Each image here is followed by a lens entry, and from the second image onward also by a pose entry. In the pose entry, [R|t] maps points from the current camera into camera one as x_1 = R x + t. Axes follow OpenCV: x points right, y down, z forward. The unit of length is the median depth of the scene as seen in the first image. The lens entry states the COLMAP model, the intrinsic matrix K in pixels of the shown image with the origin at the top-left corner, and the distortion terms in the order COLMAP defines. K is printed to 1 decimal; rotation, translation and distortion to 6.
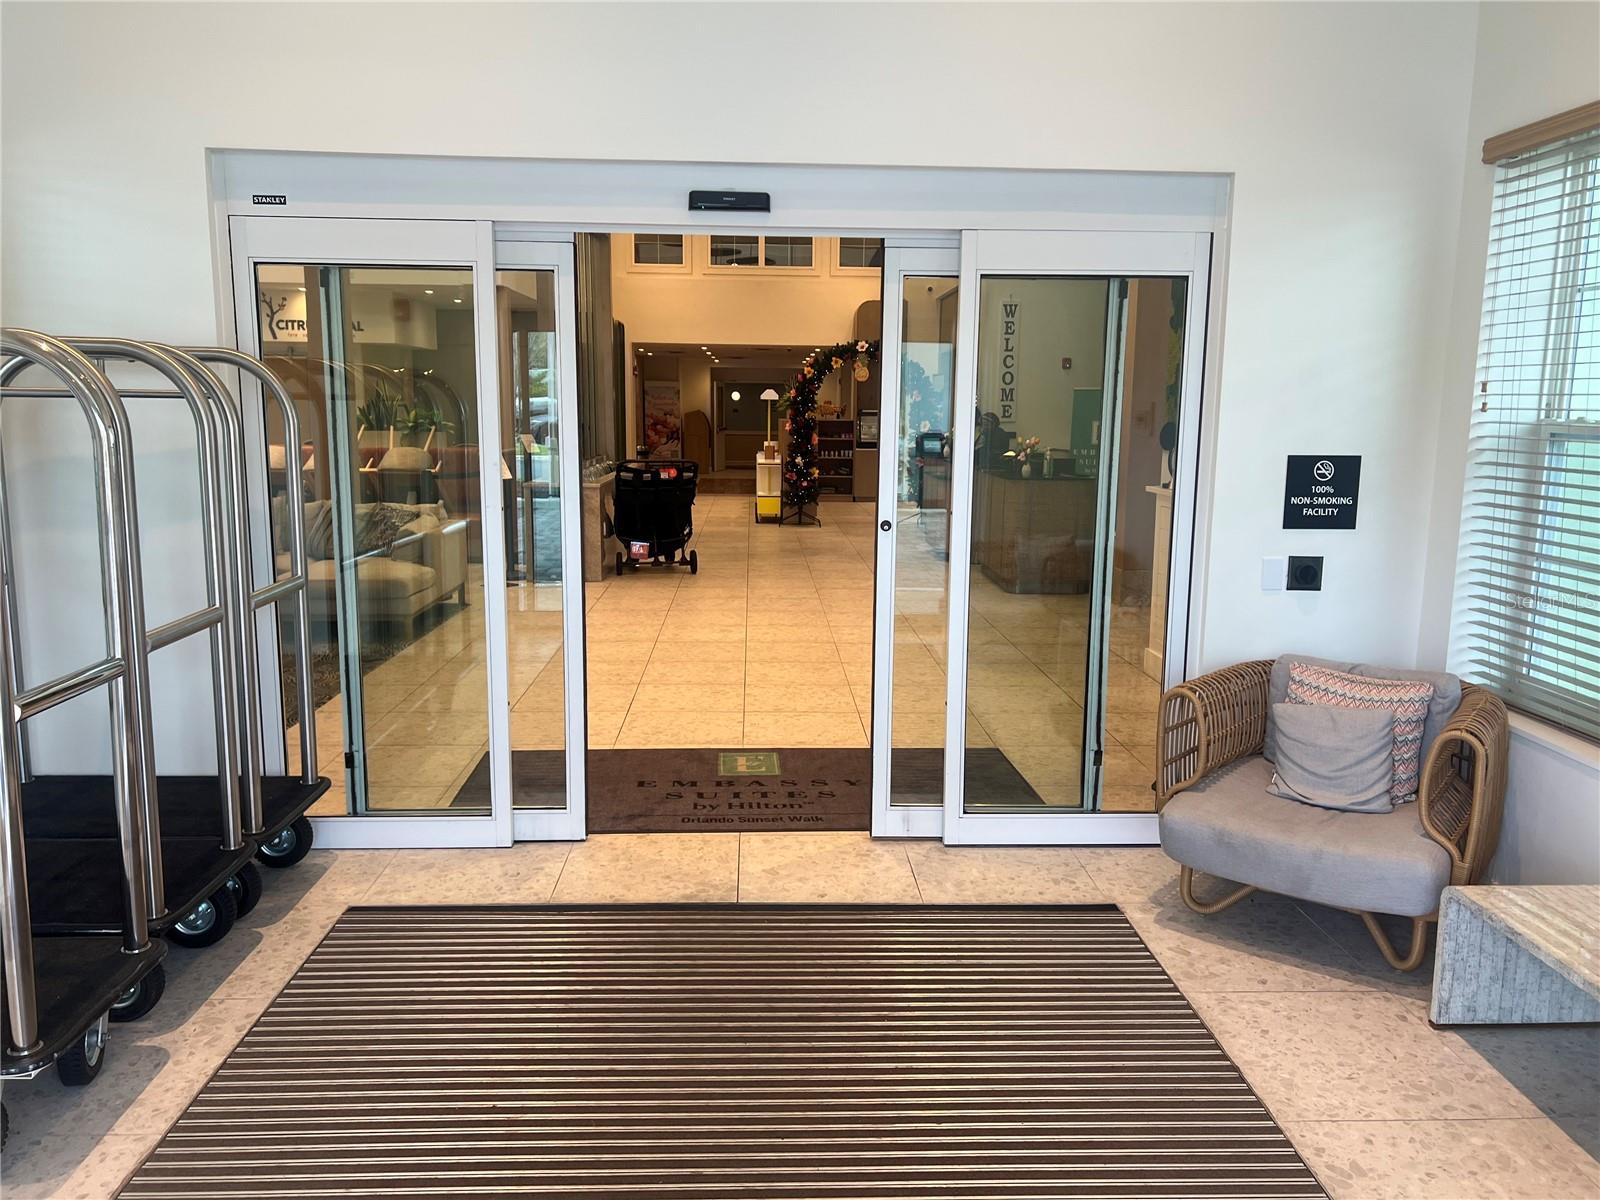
lens RADIAL K [[1195.4, 0, 796.5], [0, 1195.4, 606.5], [0, 0, 1]] dist [0.106182, -0.002504]
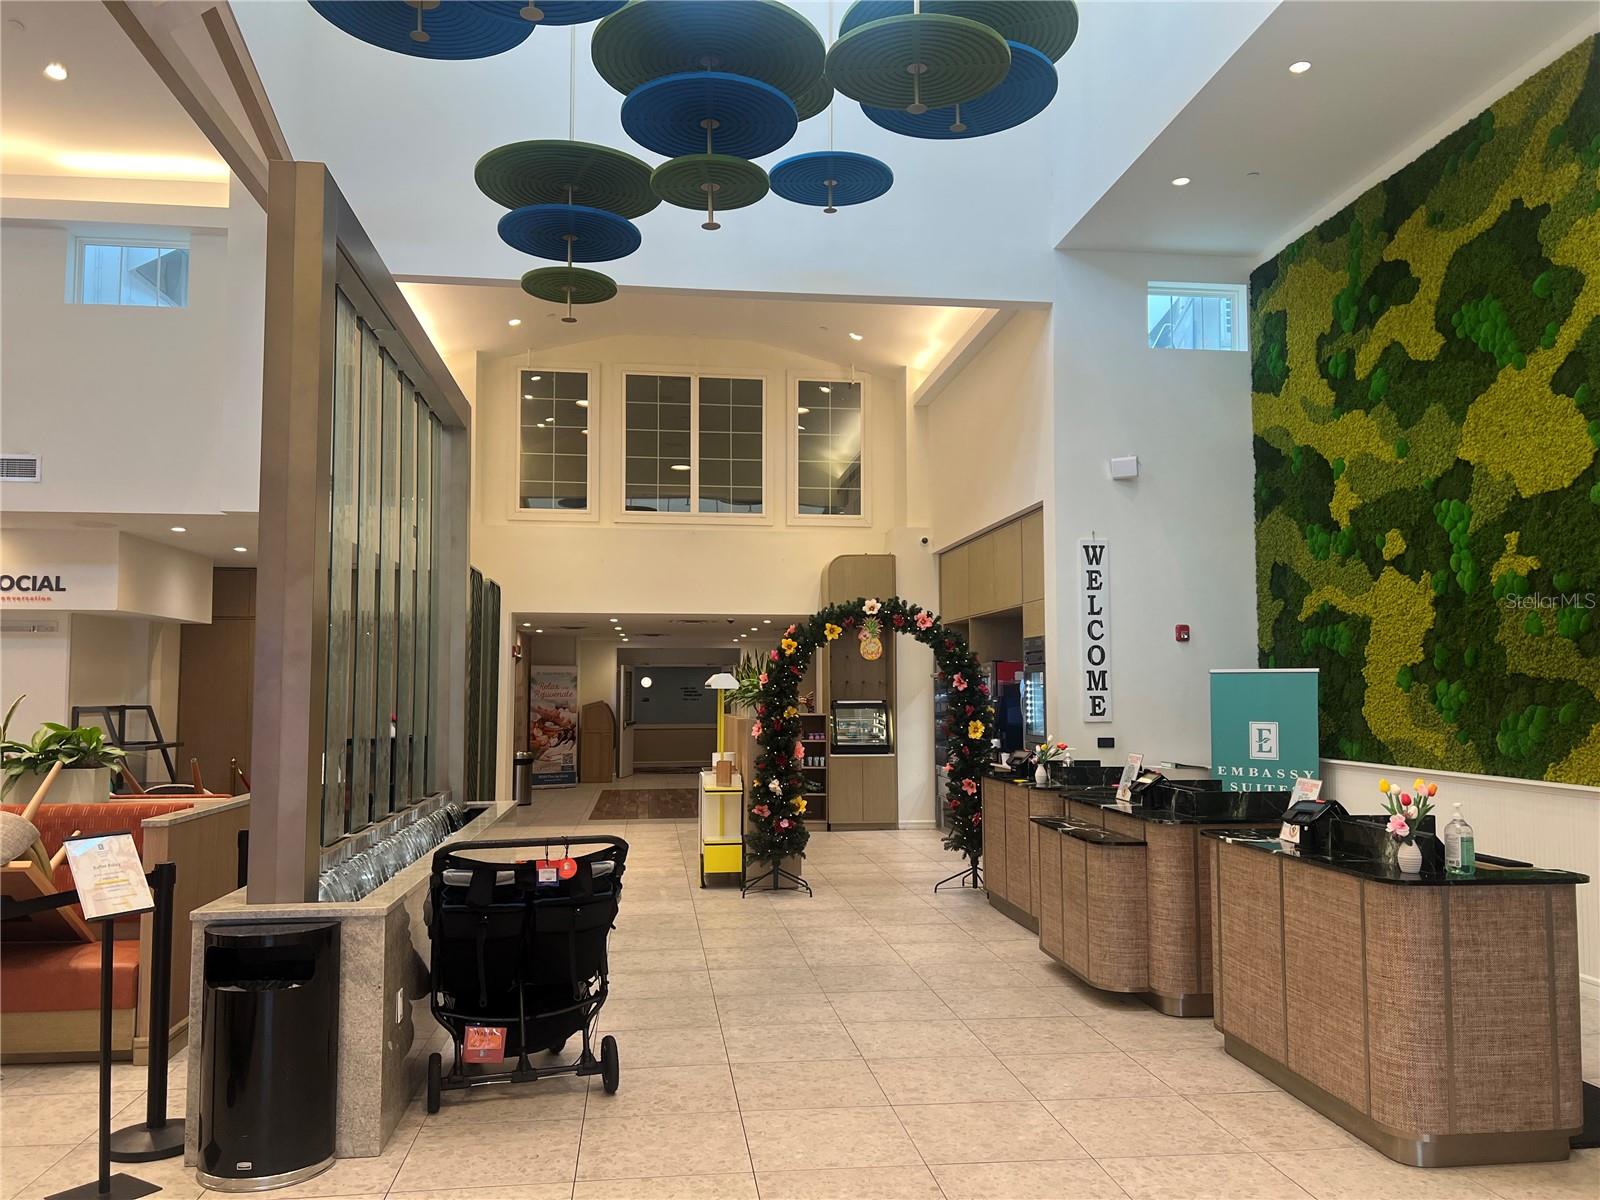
lens RADIAL K [[1195.4, 0, 806.0], [0, 1195.4, 604.0], [0, 0, 1]] dist [0.106182, -0.002504]
pose [[0.995411, -0.002547, 0.095663, -0.040292], [0.024955, 0.971967, -0.233790, -0.067318], [-0.092386, 0.235104, 0.967570, 0.373124]]
